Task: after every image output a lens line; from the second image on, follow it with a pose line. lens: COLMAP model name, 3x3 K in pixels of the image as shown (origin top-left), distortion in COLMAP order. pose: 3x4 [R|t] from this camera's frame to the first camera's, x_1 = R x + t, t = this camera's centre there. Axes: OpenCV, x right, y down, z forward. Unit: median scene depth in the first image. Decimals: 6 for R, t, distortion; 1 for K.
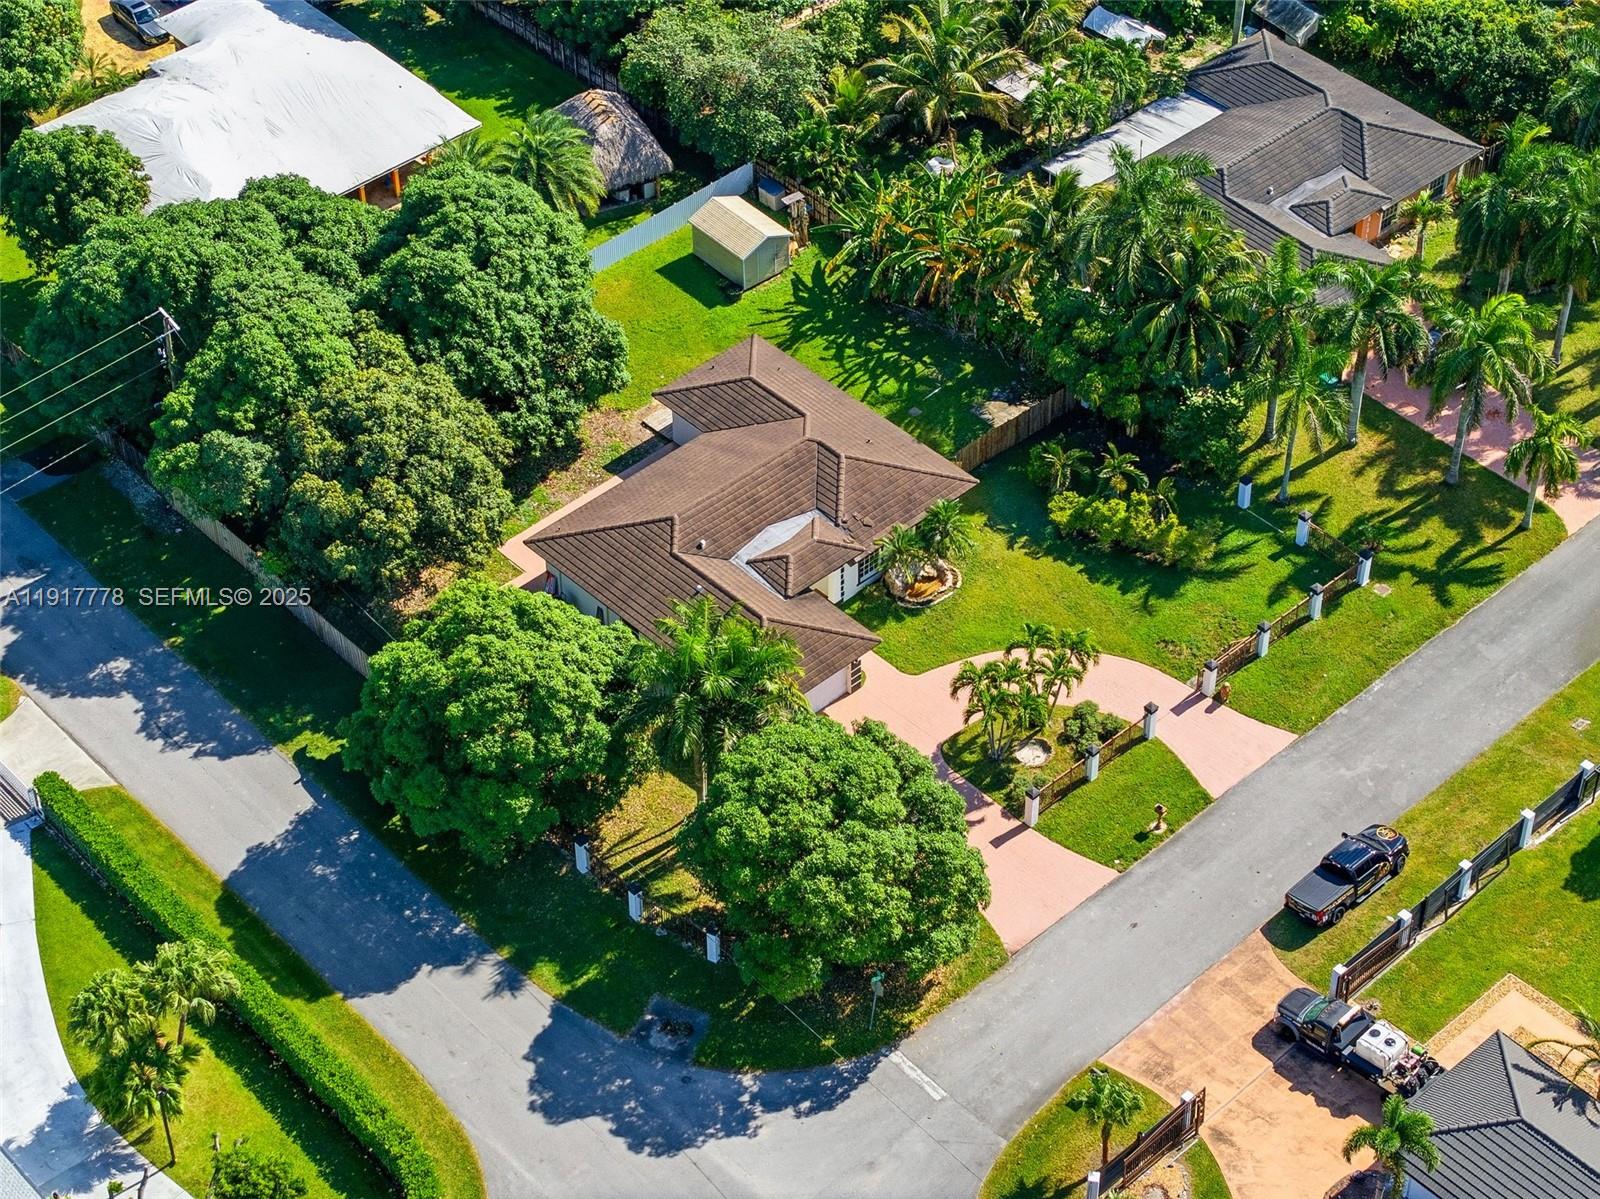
lens RADIAL K [[3190.1, 0, 787.8], [0, 3190.1, 583.8], [0, 0, 1]] dist [0.080476, 0.000000]
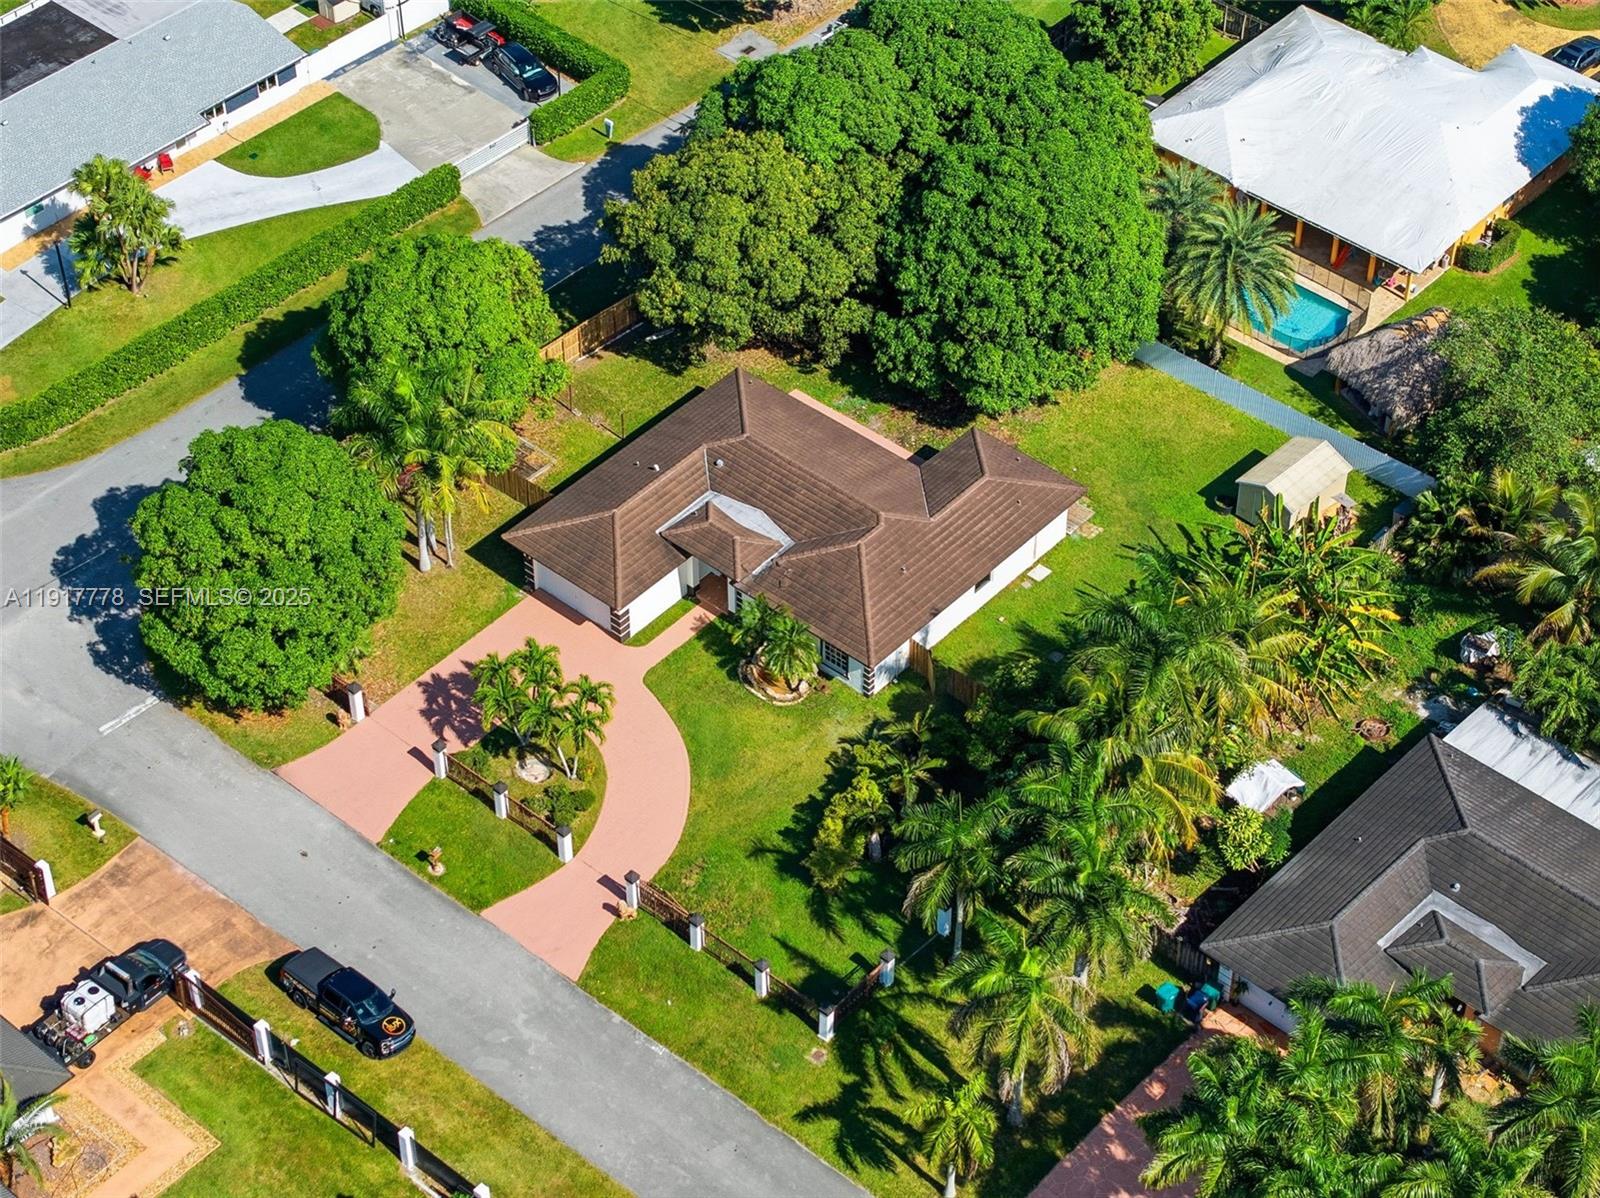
lens RADIAL K [[3190.1, 0, 798.7], [0, 3190.1, 603.1], [0, 0, 1]] dist [0.080476, 0.000000]
pose [[0.103963, 0.691034, -0.715306, 0.746904], [-0.671291, 0.579429, 0.462202, -0.482171], [0.733866, 0.432127, 0.524124, 0.516446]]
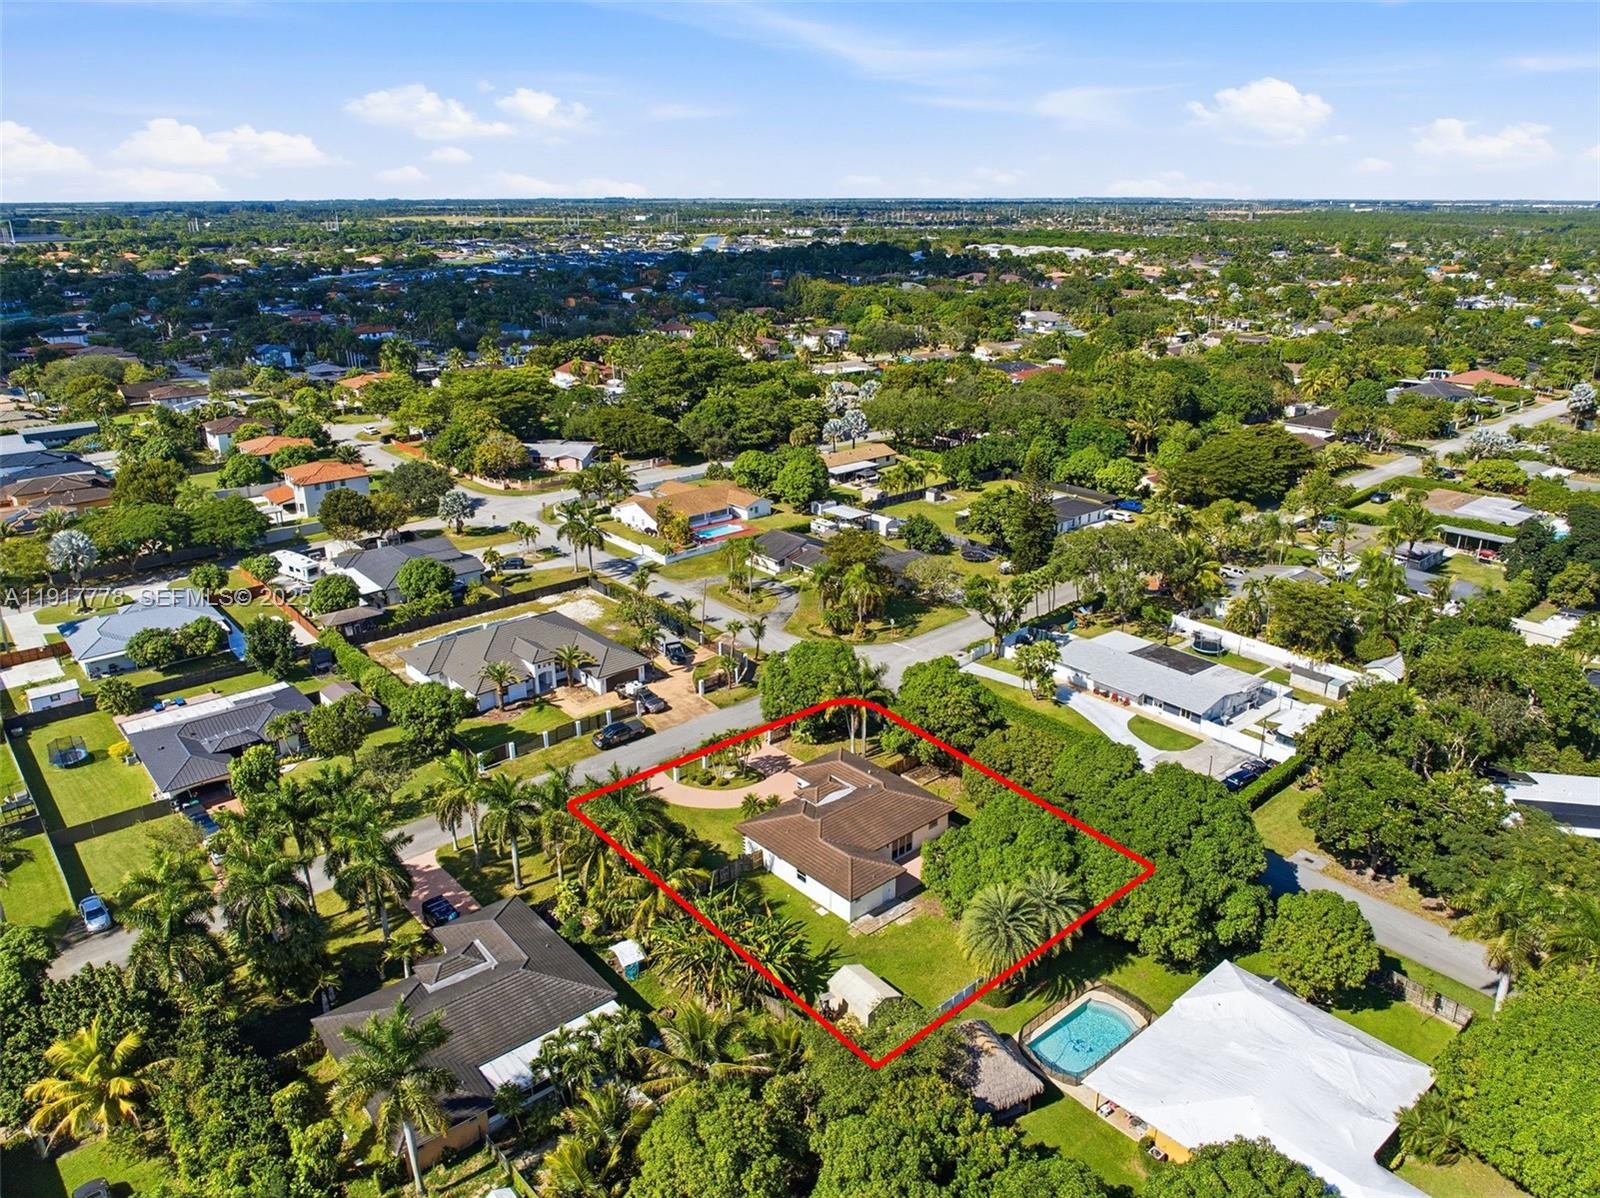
lens RADIAL K [[1123.2, 0, 803.8], [0, 1123.2, 591.2], [0, 0, 1]] dist [-0.024692, 0.010508]
pose [[-0.999749, 0.005015, 0.021840, -0.000010], [0.021637, 0.469660, 0.882582, -0.744812], [-0.005831, 0.882833, -0.469651, 1.260540]]
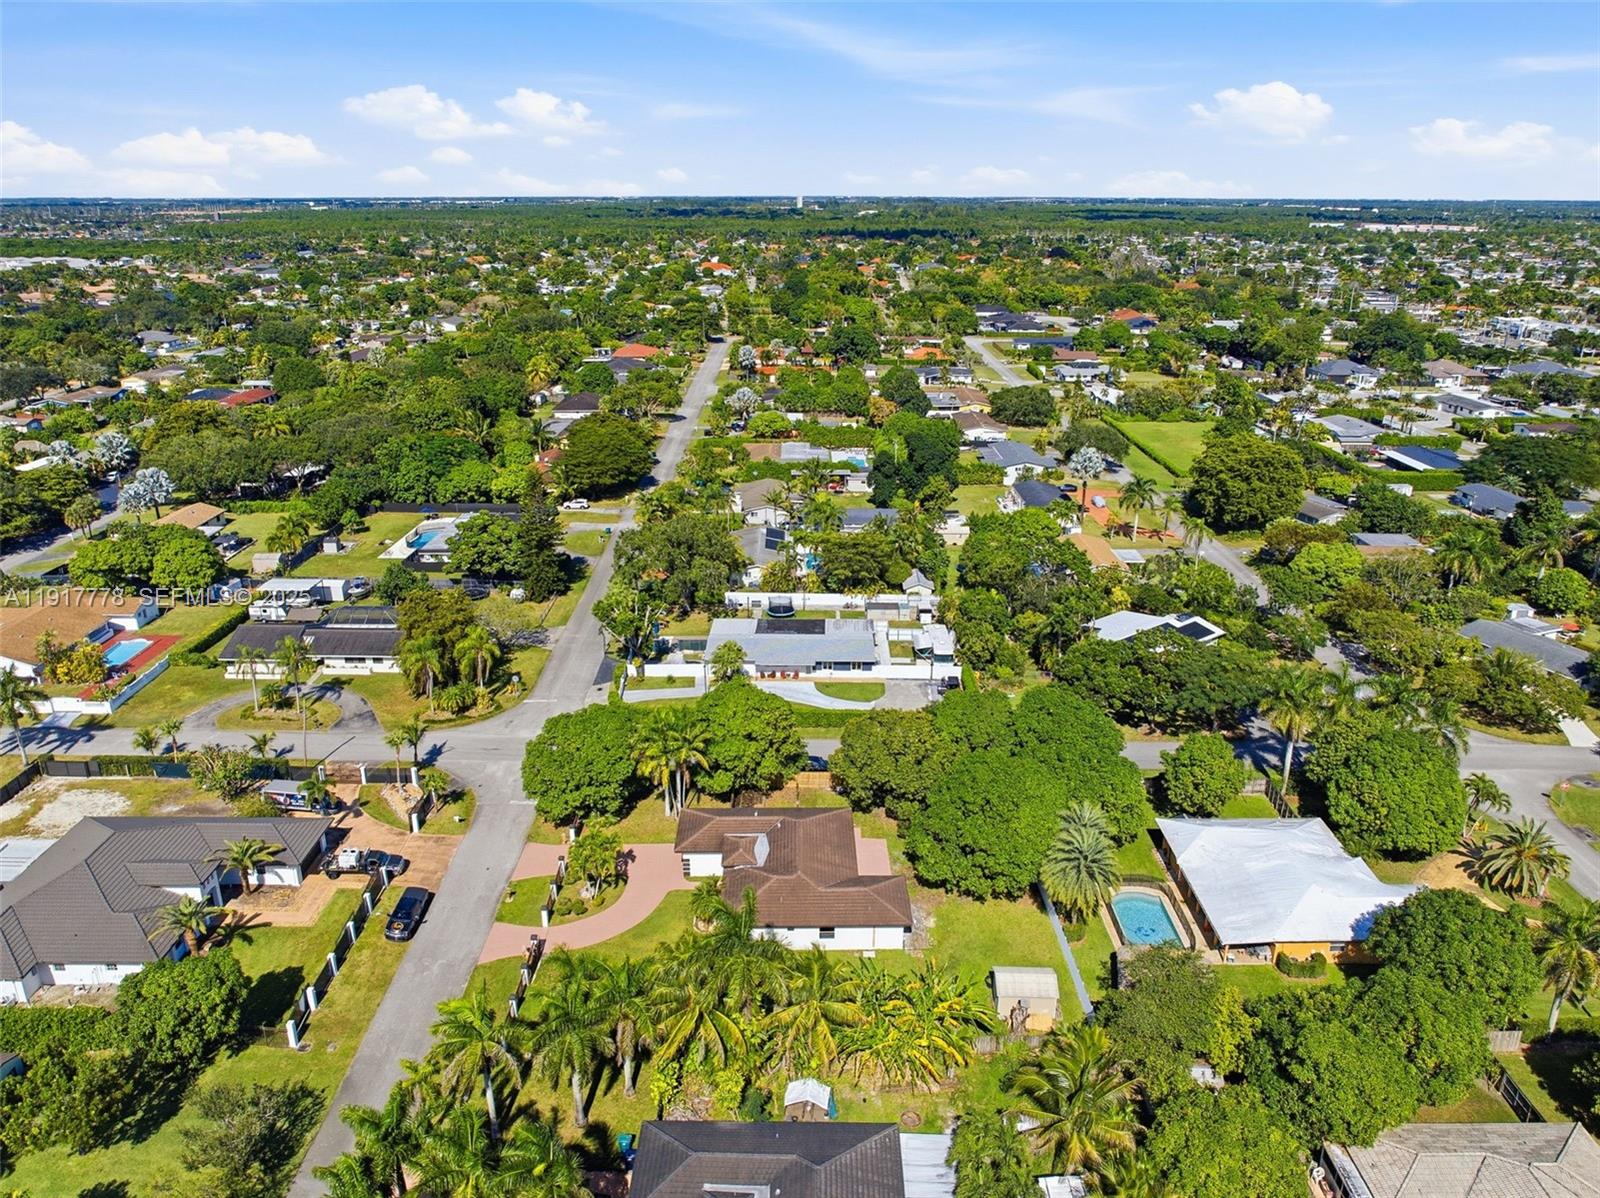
lens RADIAL K [[1123.2, 0, 807.5], [0, 1123.2, 605.2], [0, 0, 1]] dist [-0.024692, 0.010508]
pose [[-0.669587, 0.265530, -0.693647, 0.418352], [-0.497434, 0.533203, 0.684291, -0.584133], [0.551555, 0.803236, -0.224942, 1.079054]]
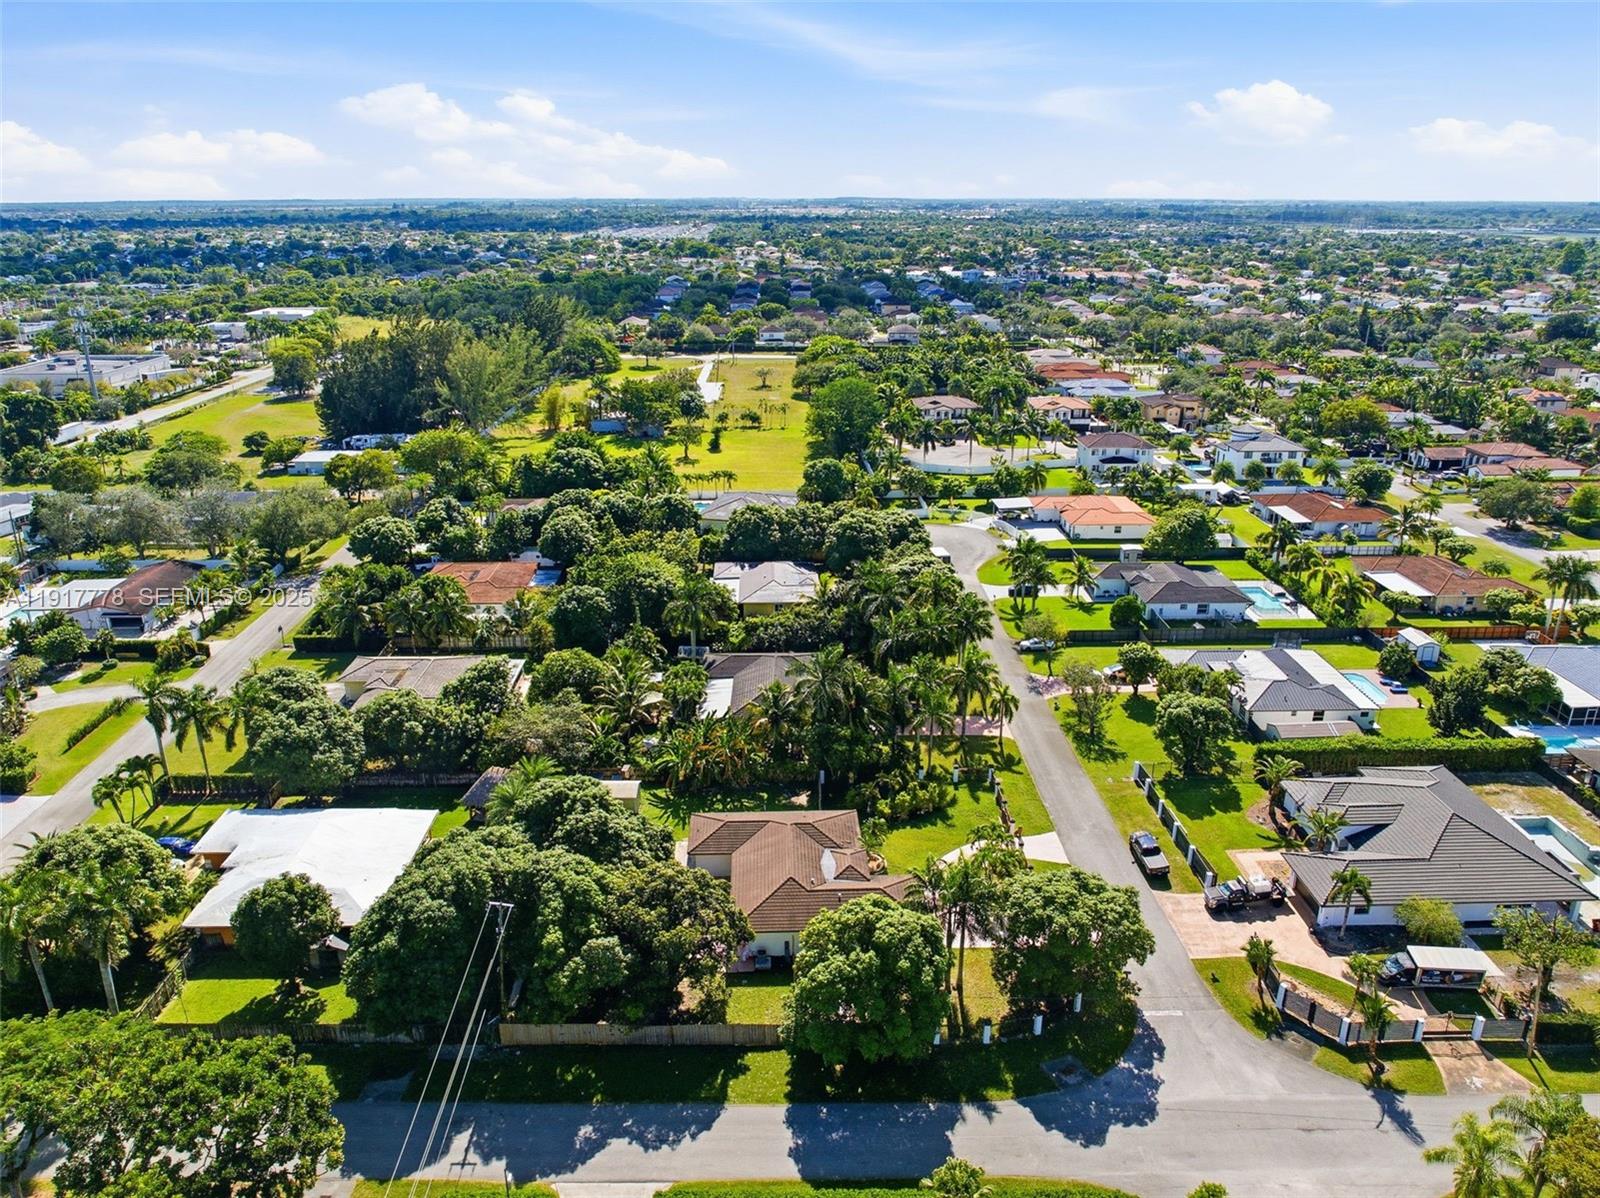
lens RADIAL K [[1123.2, 0, 803.4], [0, 1123.2, 586.5], [0, 0, 1]] dist [-0.024692, 0.010508]
pose [[0.654374, -0.240398, 0.716941, -0.460413], [0.505041, 0.844590, -0.177767, -0.044372], [-0.562786, 0.478411, 0.674088, 0.499132]]
